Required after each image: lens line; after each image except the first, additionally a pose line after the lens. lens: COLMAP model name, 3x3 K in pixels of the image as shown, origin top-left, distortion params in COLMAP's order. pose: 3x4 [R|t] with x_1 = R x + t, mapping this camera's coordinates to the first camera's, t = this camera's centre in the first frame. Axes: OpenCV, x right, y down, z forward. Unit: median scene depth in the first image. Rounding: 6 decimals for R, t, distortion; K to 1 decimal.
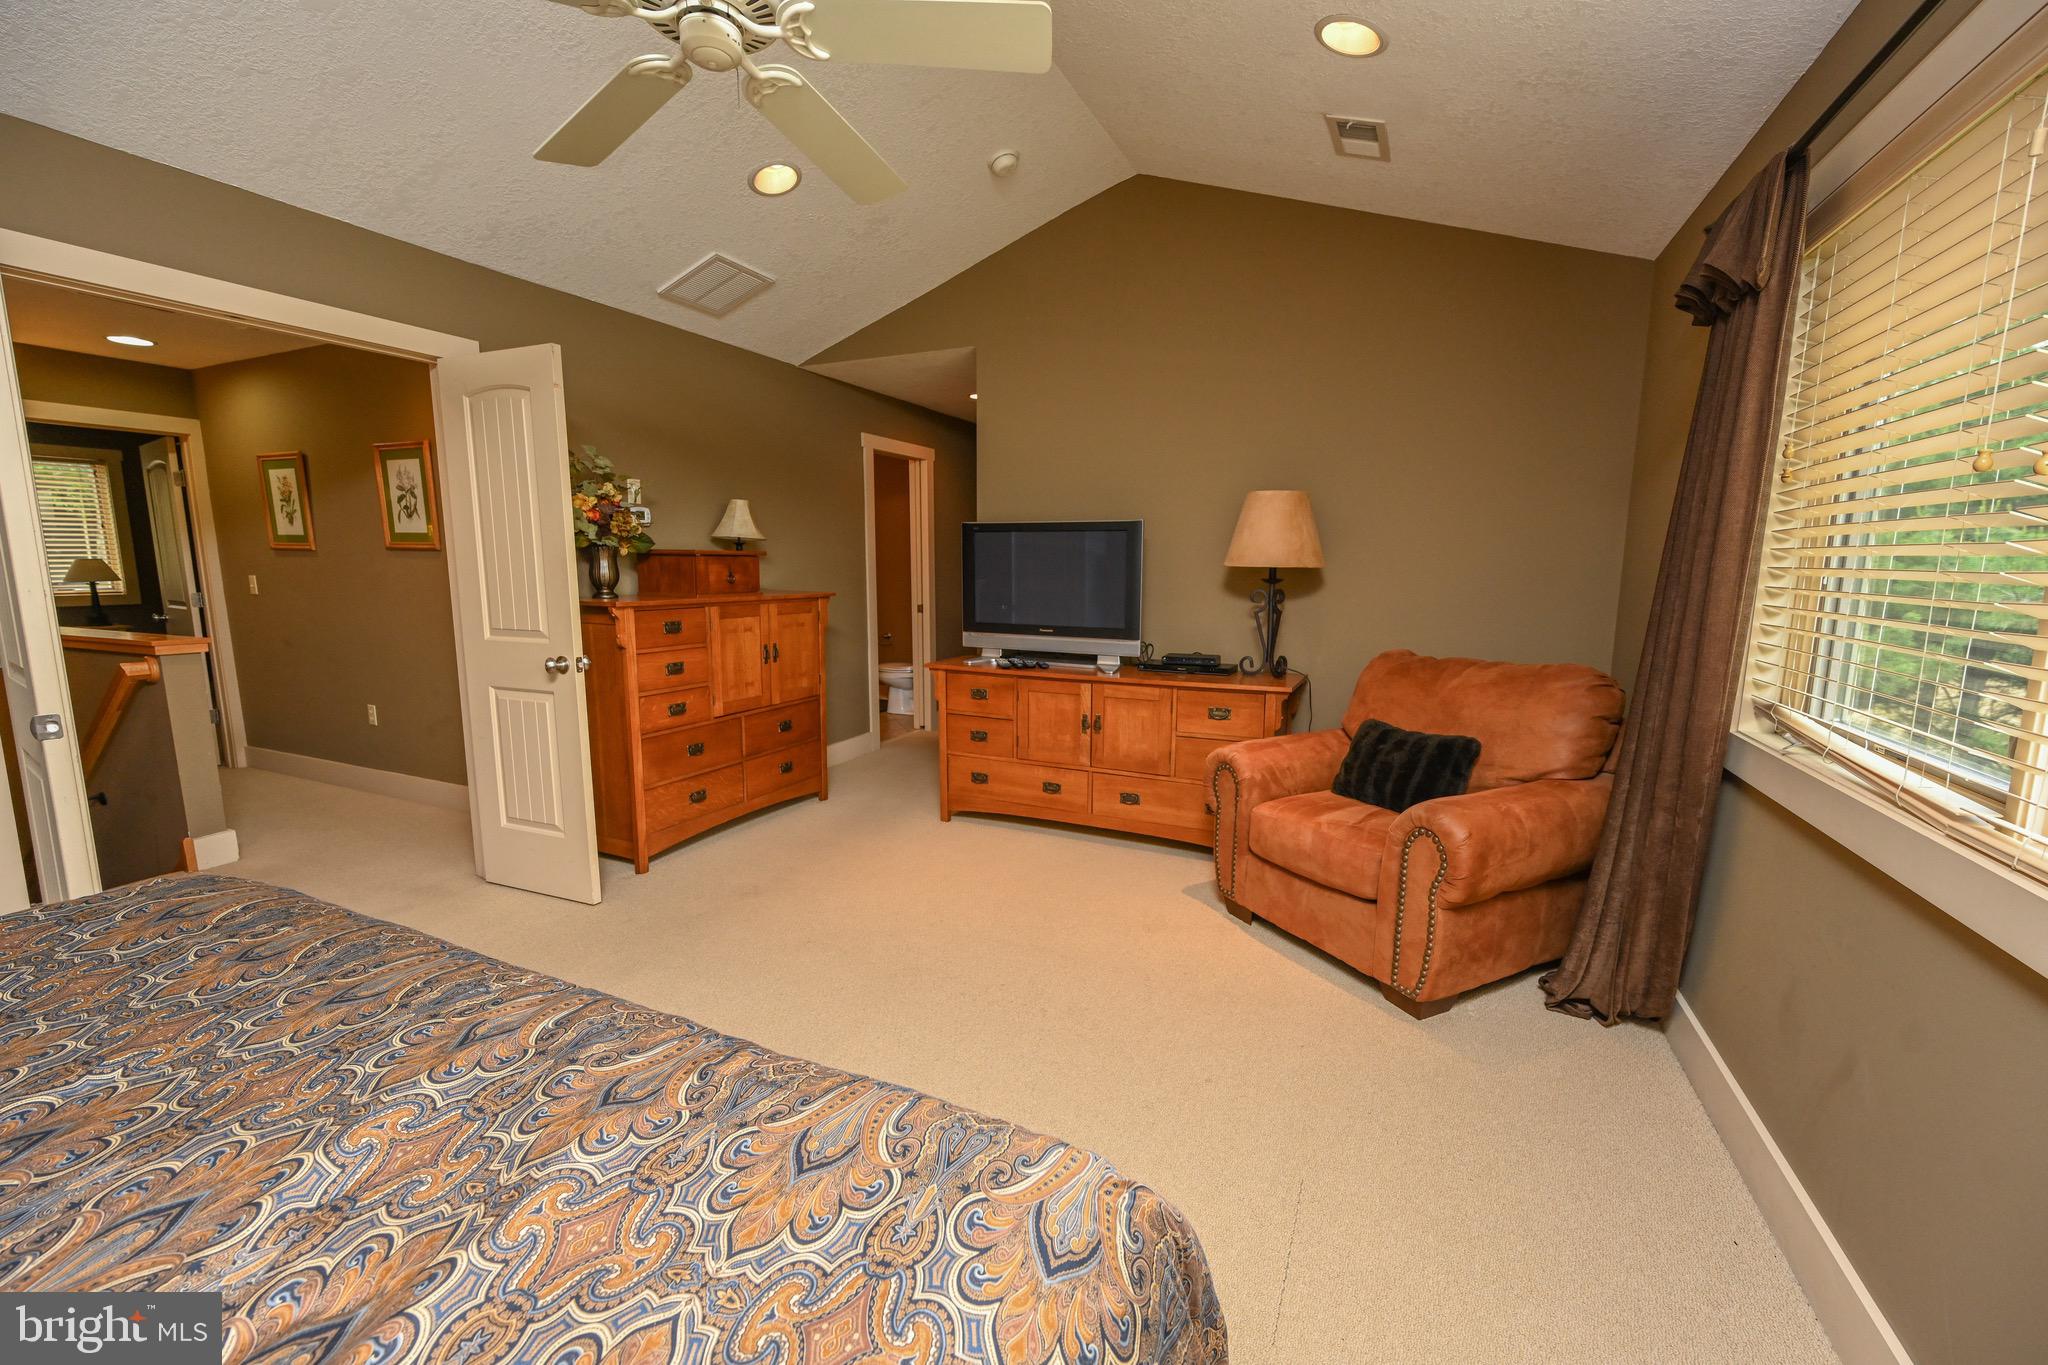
lens RADIAL K [[803.2, 0, 1024.0], [0, 803.2, 682.5], [0, 0, 1]] dist [-0.000770, -0.000068]
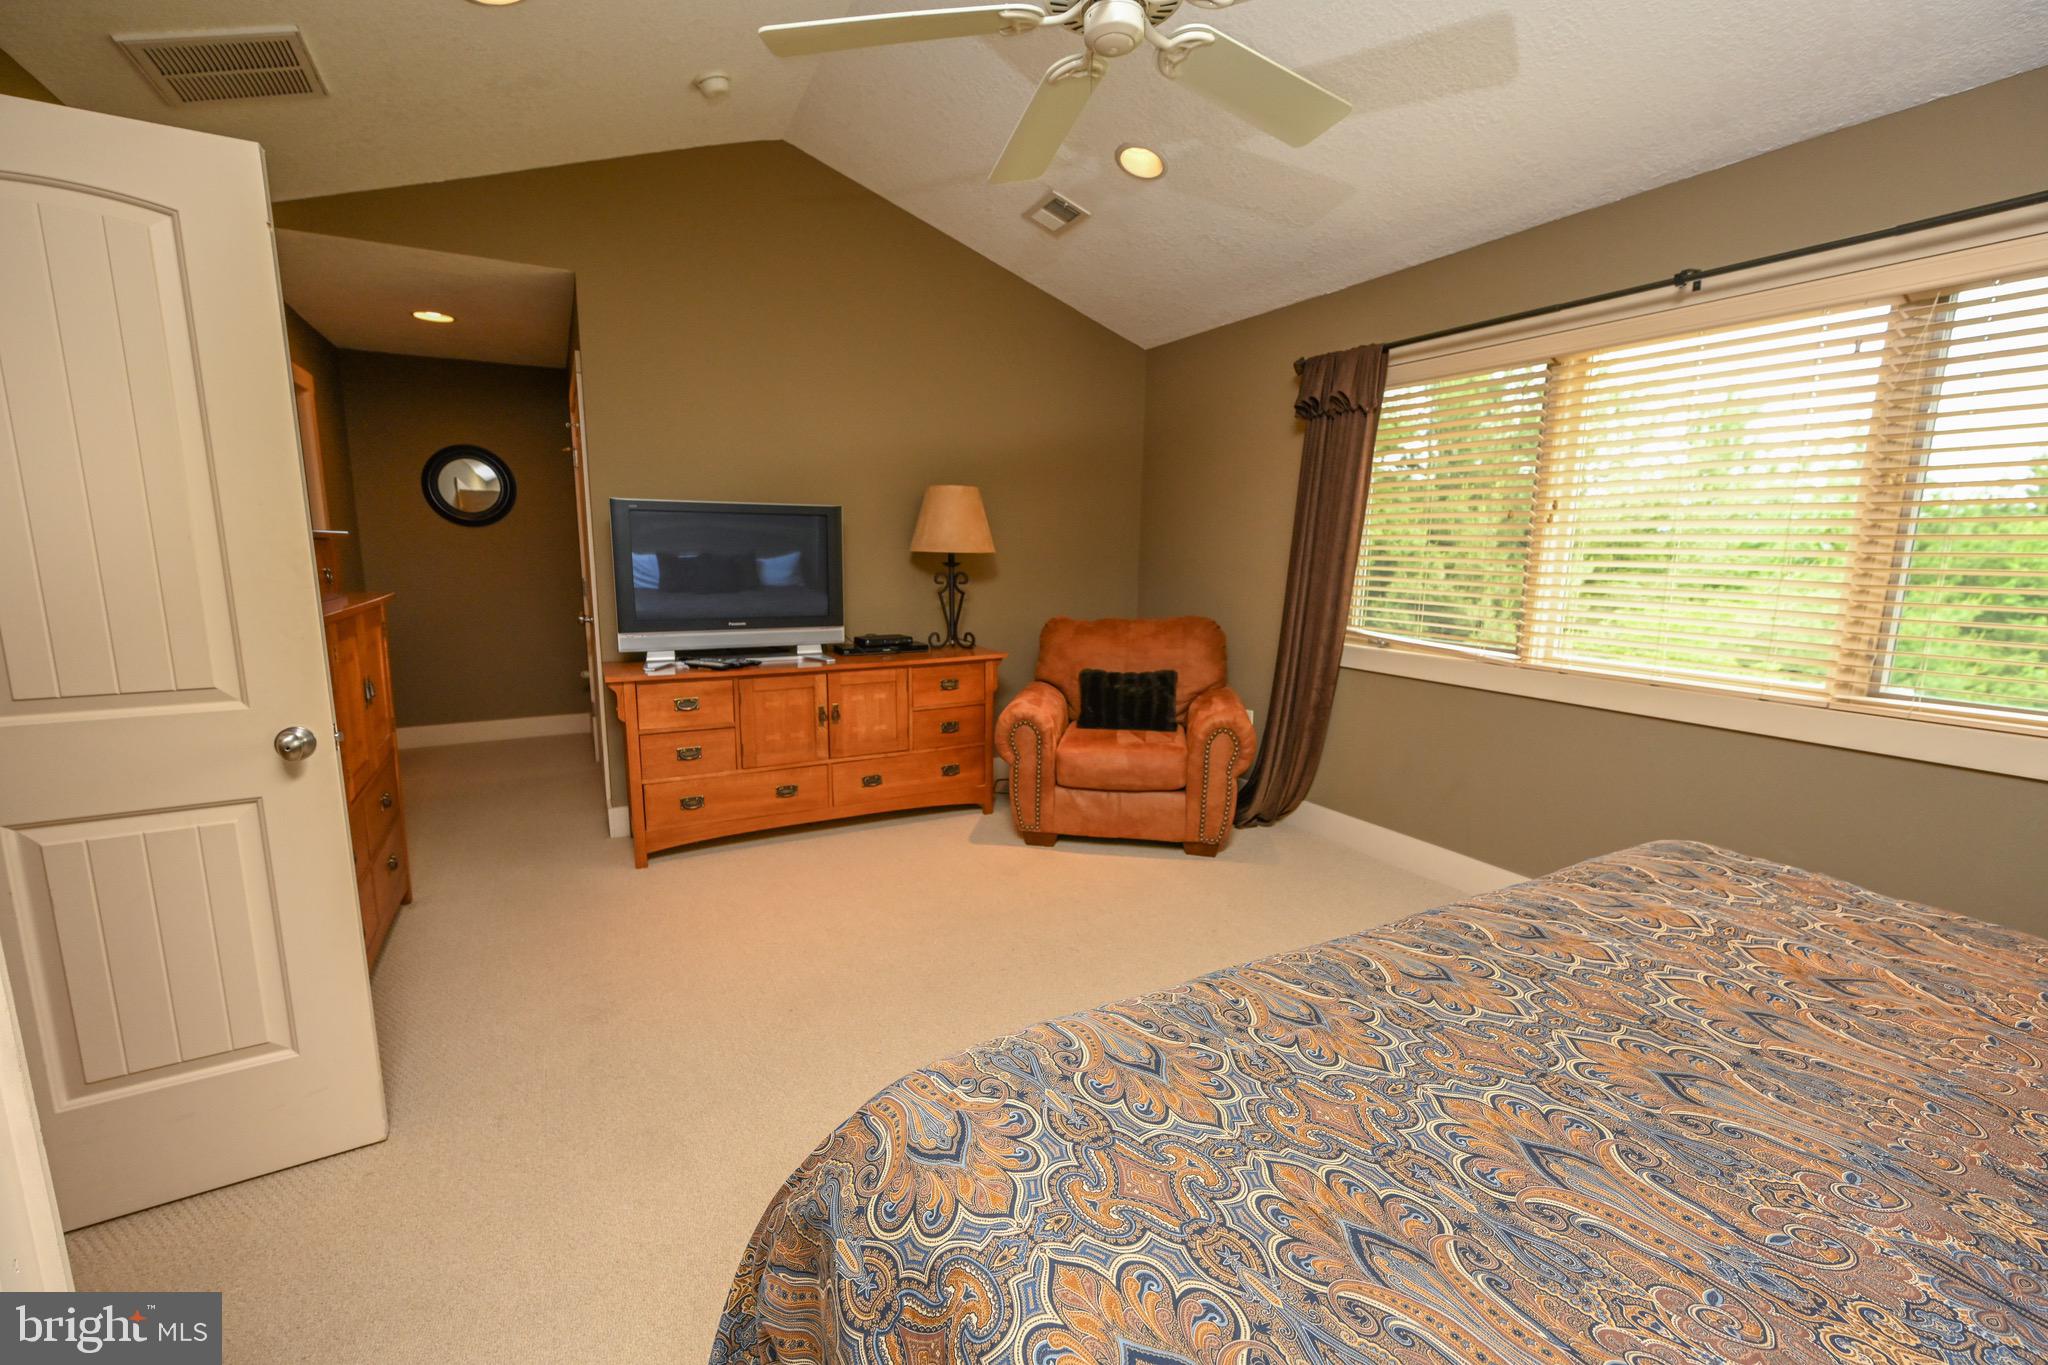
lens RADIAL K [[843.4, 0, 976.3], [0, 843.4, 692.9], [0, 0, 1]] dist [-0.002342, -0.000196]
pose [[0.606252, -0.137778, 0.783247, -0.614971], [0.109953, 0.989941, 0.089030, -0.047202], [-0.787635, 0.032146, 0.615304, 0.230889]]
